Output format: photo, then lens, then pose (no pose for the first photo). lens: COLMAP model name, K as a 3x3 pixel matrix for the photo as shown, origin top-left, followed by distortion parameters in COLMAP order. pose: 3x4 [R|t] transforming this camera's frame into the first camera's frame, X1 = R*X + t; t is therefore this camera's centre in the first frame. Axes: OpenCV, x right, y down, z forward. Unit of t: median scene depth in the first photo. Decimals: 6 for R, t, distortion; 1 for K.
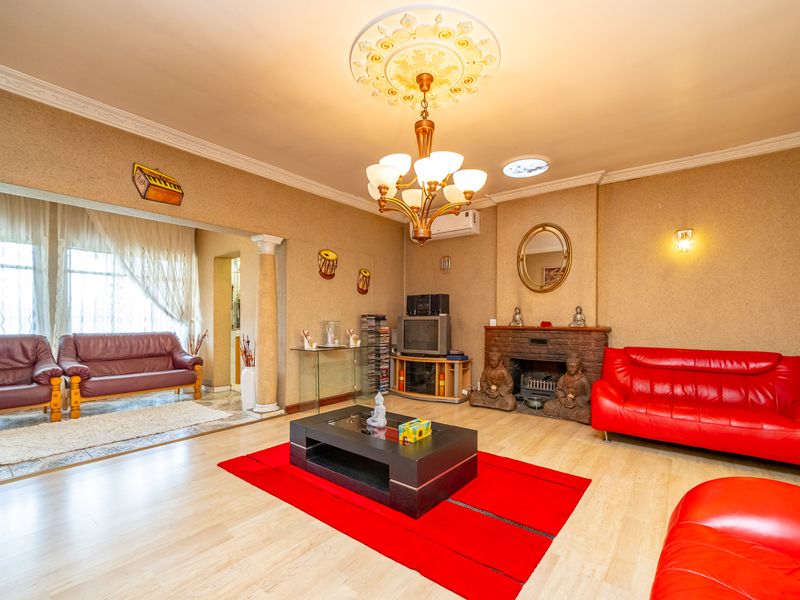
lens RADIAL K [[366.5, 0, 403.6], [0, 366.5, 321.5], [0, 0, 1]] dist [-0.014509, 0.000031]
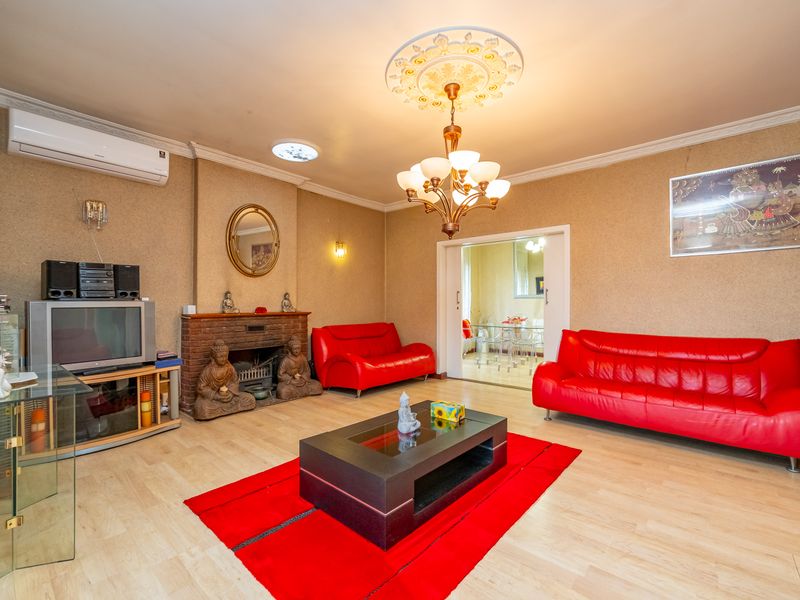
lens RADIAL K [[359.3, 0, 401.7], [0, 359.3, 301.9], [0, 0, 1]] dist [-0.004943, 0.000050]
pose [[0.054707, -0.000927, 0.998502, -0.540079], [0.006806, 0.999977, 0.000556, -0.012104], [-0.998479, 0.006766, 0.054712, 0.574098]]
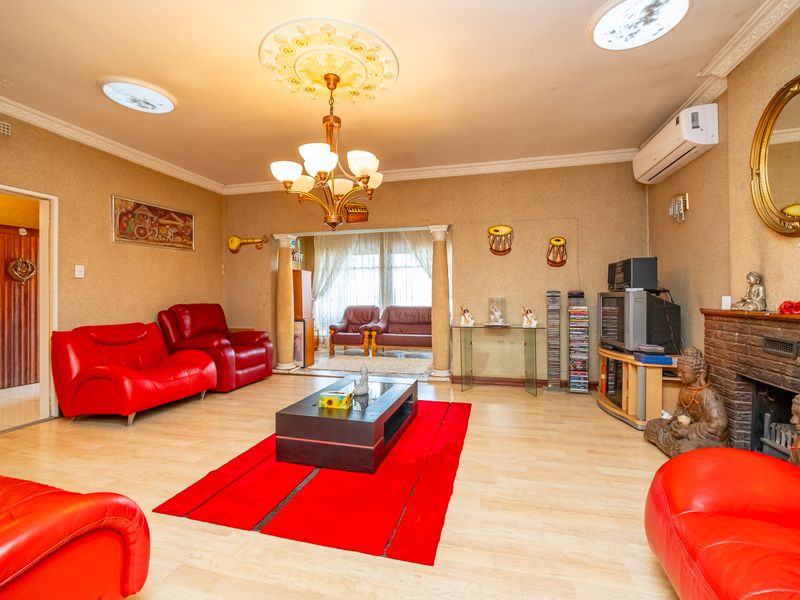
lens RADIAL K [[359.3, 0, 402.8], [0, 359.3, 294.0], [0, 0, 1]] dist [-0.013573, 0.000215]
pose [[0.403022, -0.008658, -0.915149, 0.583955], [-0.001441, 0.999948, -0.010094, -0.003955], [0.915189, 0.005387, 0.402989, 0.400923]]
